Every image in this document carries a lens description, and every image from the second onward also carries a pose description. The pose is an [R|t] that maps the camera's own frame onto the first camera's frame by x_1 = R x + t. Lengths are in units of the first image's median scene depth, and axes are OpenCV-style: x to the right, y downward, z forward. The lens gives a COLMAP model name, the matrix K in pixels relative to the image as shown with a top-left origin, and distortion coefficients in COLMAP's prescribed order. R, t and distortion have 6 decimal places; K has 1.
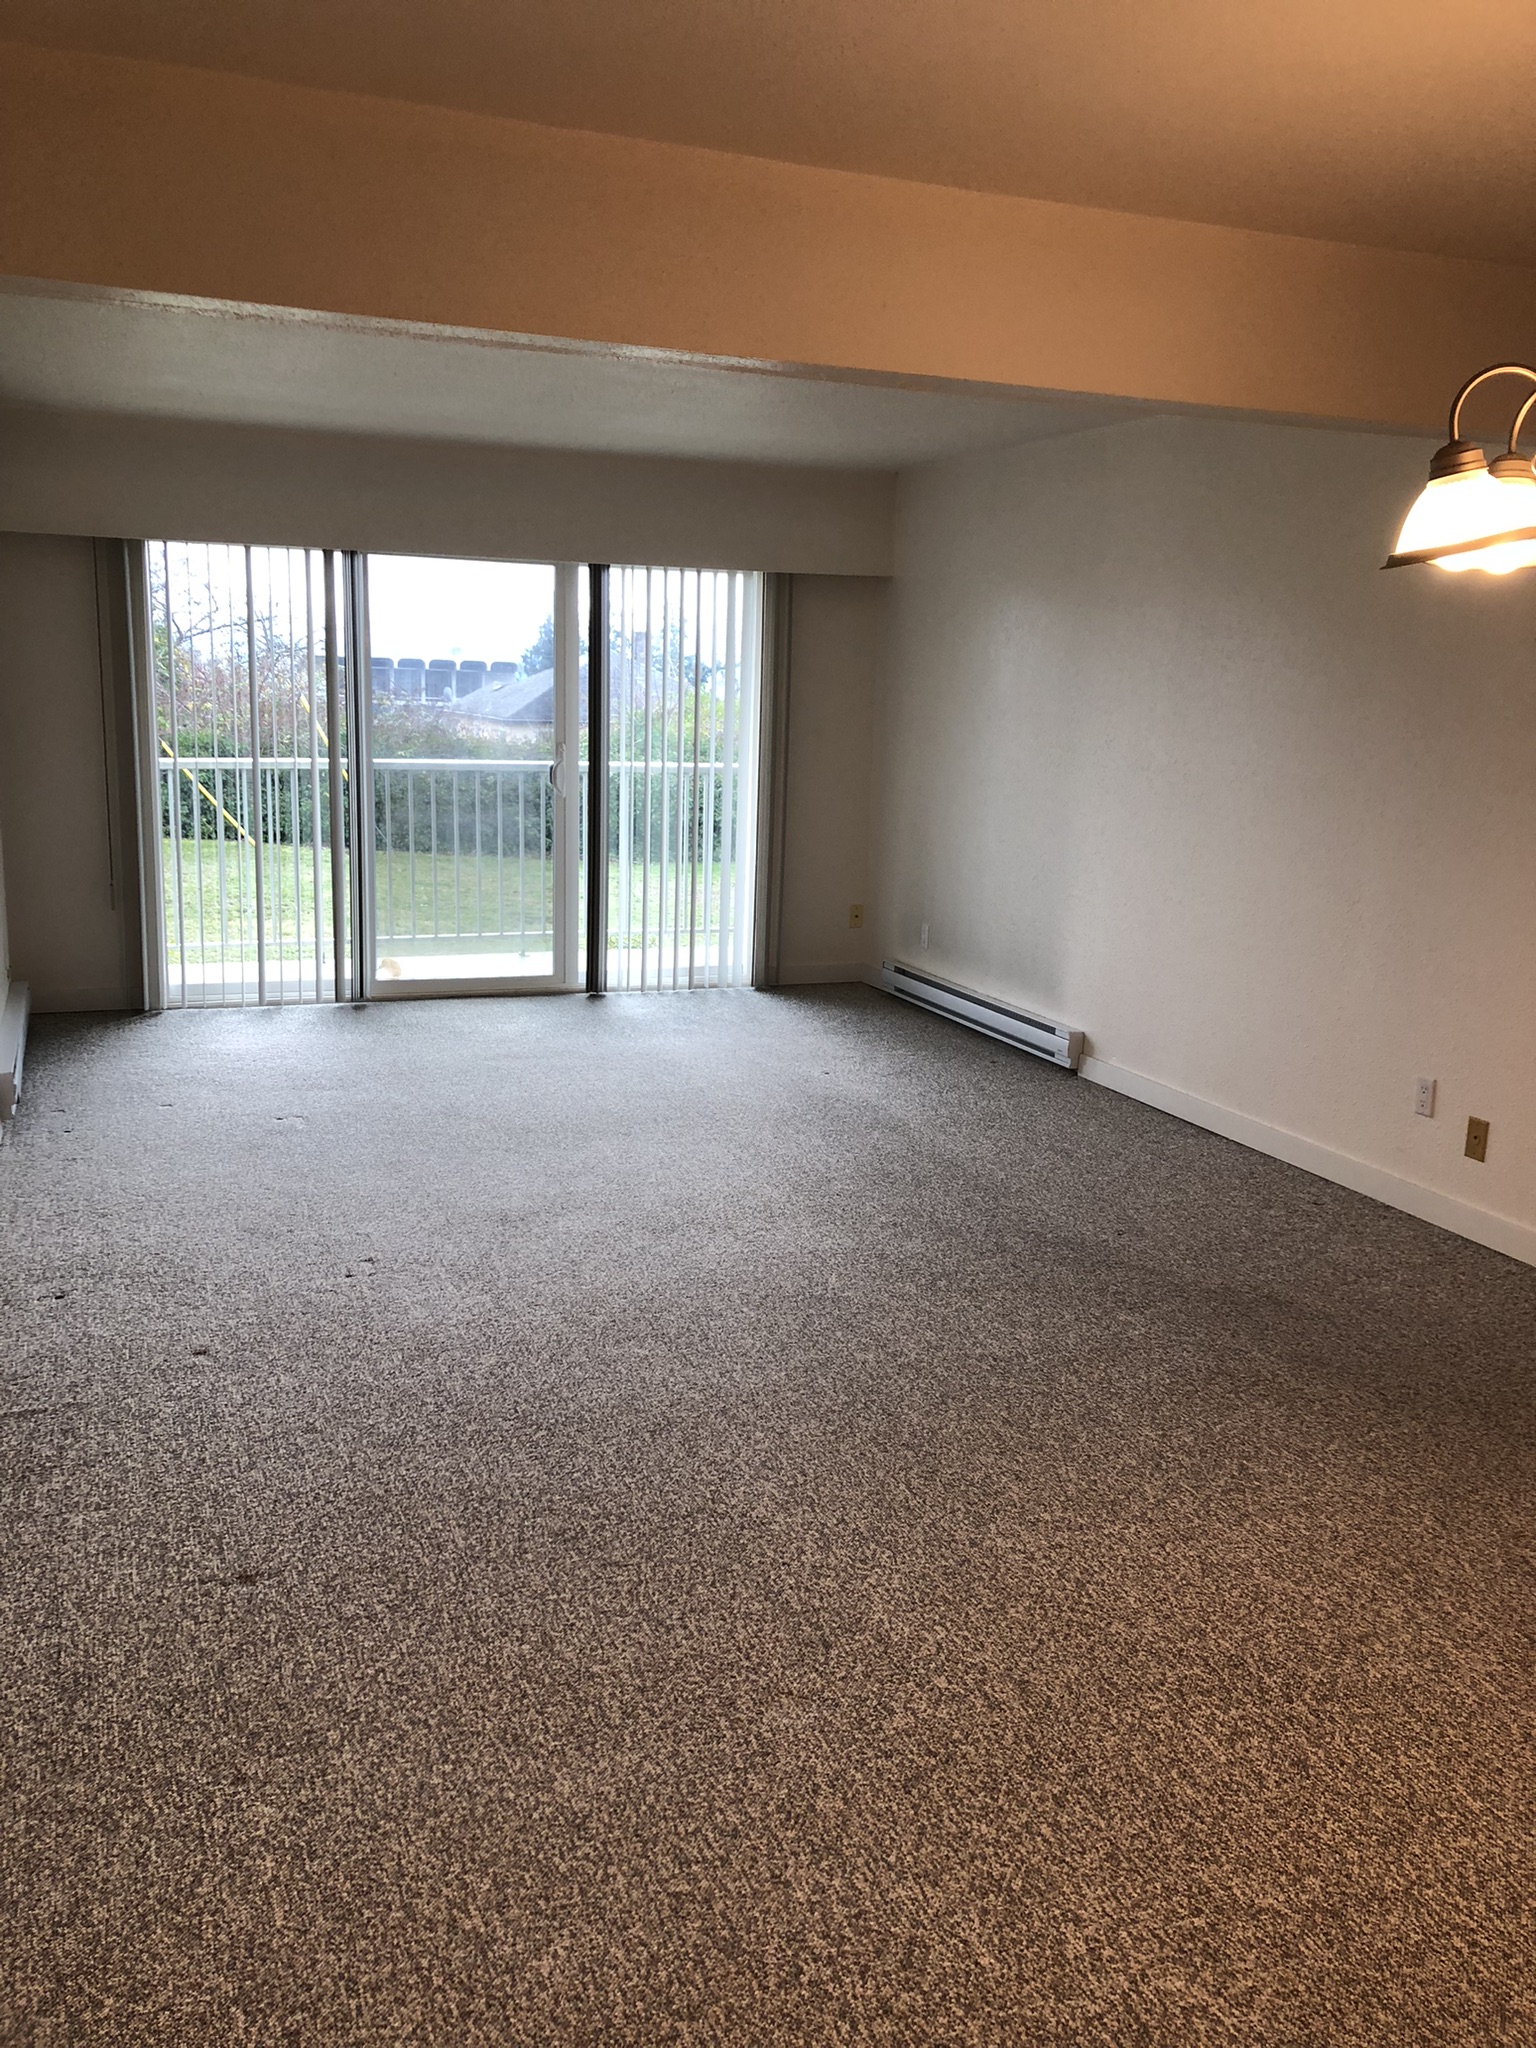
lens RADIAL K [[1661.0, 0, 774.0], [0, 1661.0, 1022.8], [0, 0, 1]] dist [0.014130, 0.005299]
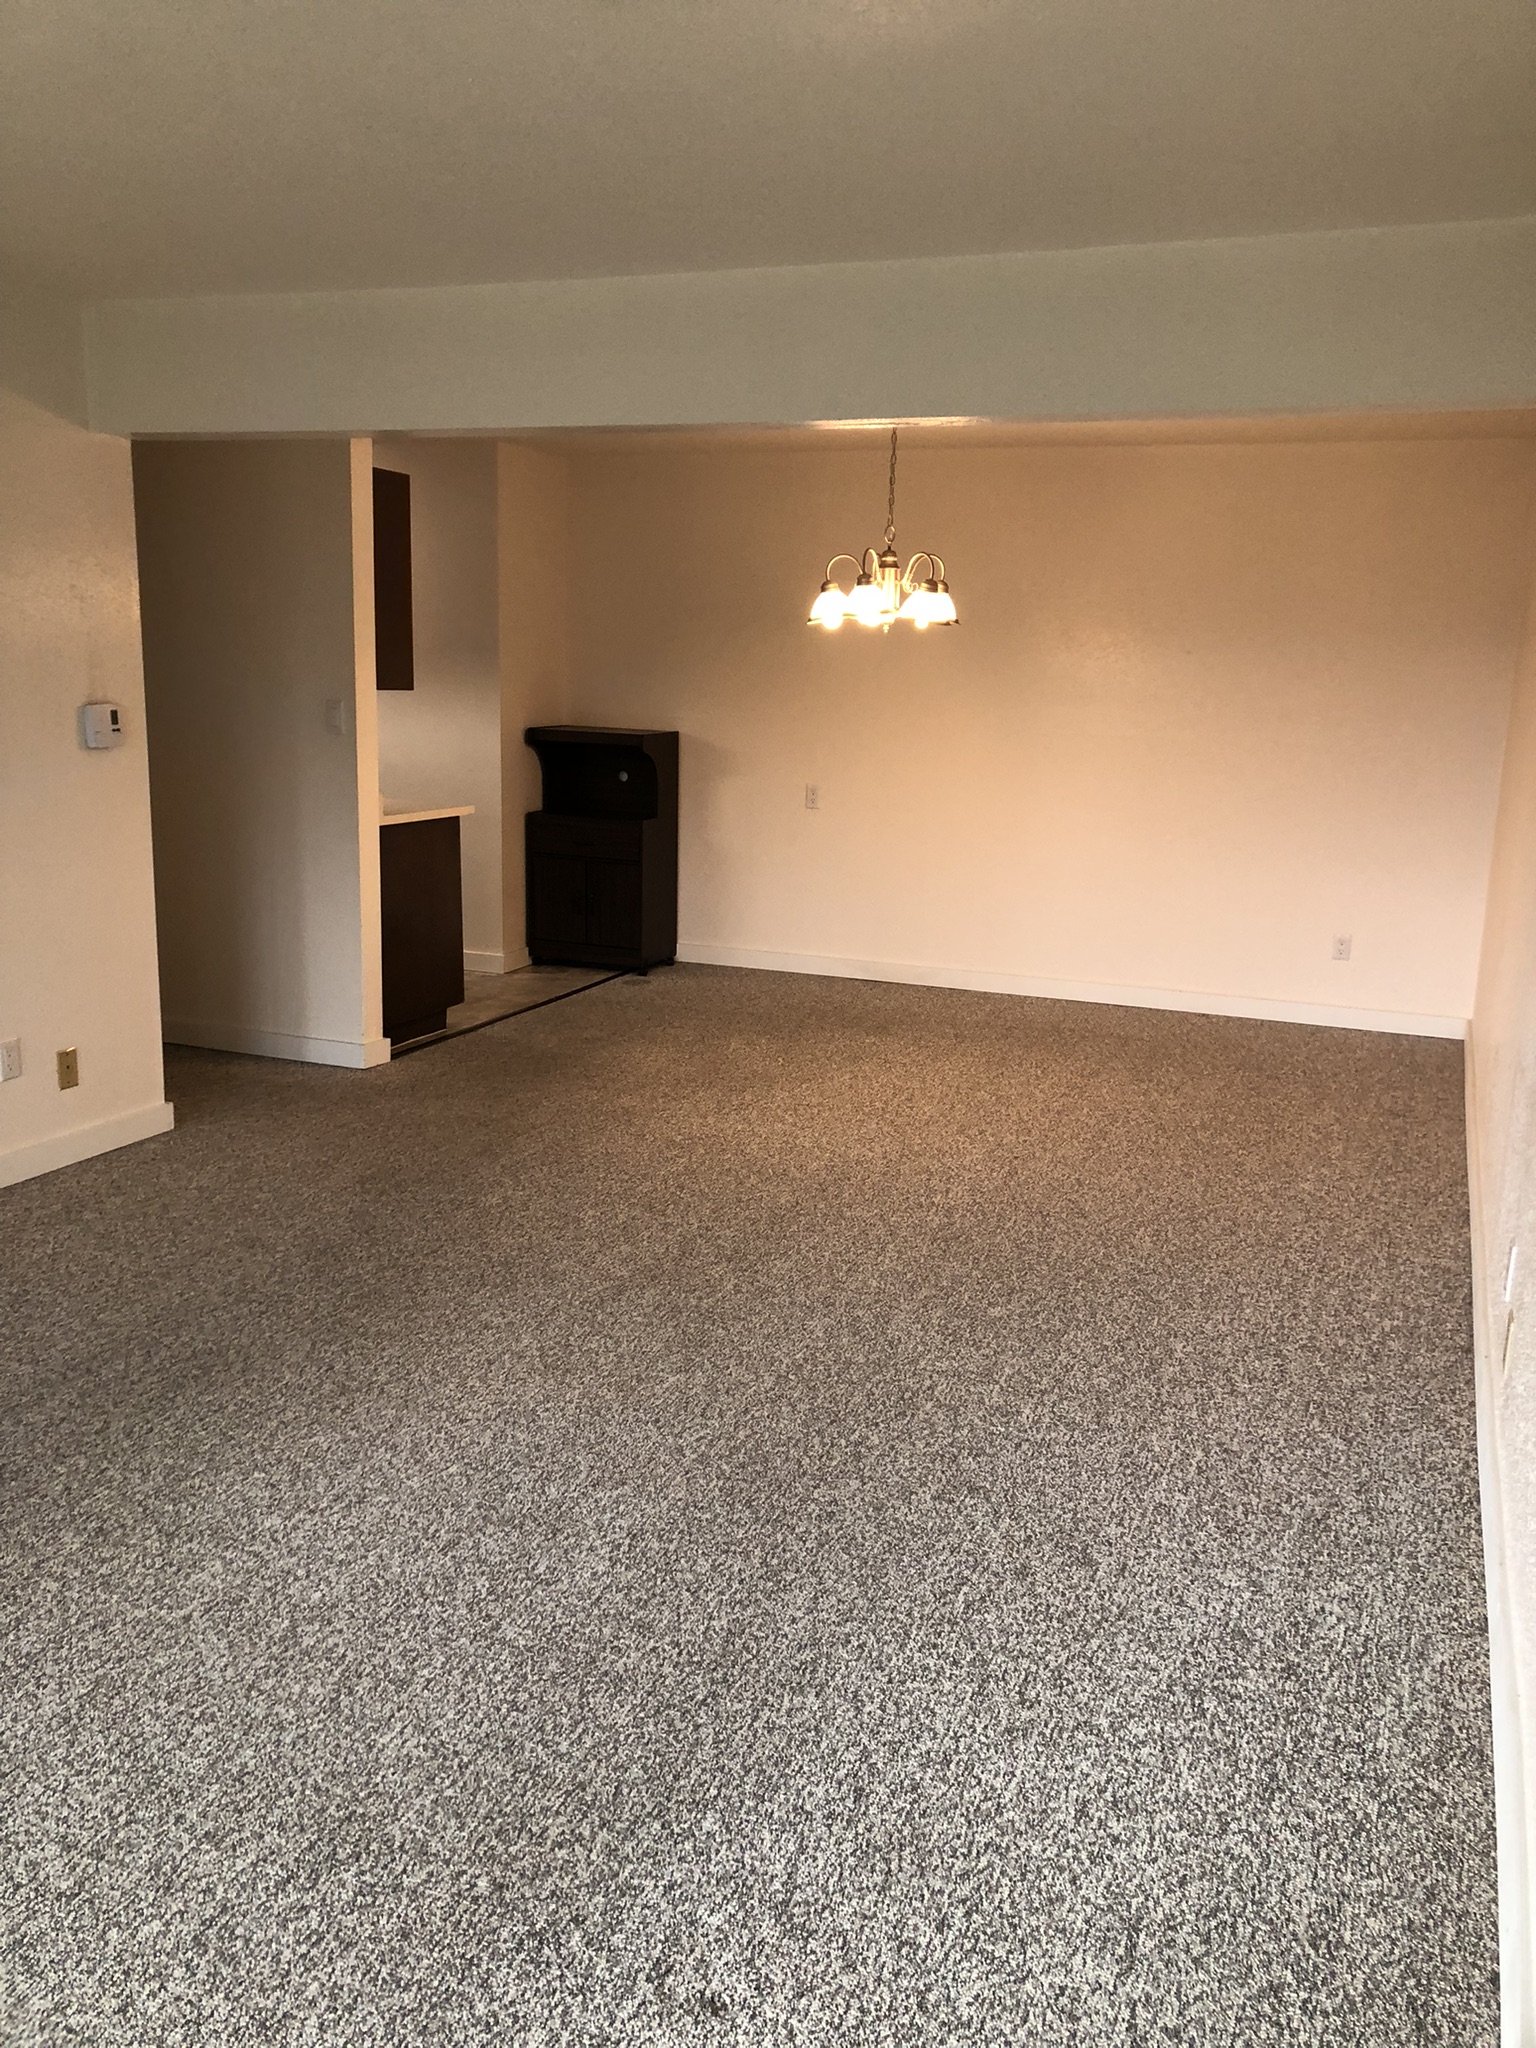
lens RADIAL K [[1661.0, 0, 774.0], [0, 1661.0, 1026.7], [0, 0, 1]] dist [0.014130, 0.005299]
pose [[-0.720862, -0.196229, 0.664720, -0.657782], [0.094134, 0.922475, 0.374404, -0.341044], [-0.686656, 0.332466, -0.646505, 1.522494]]
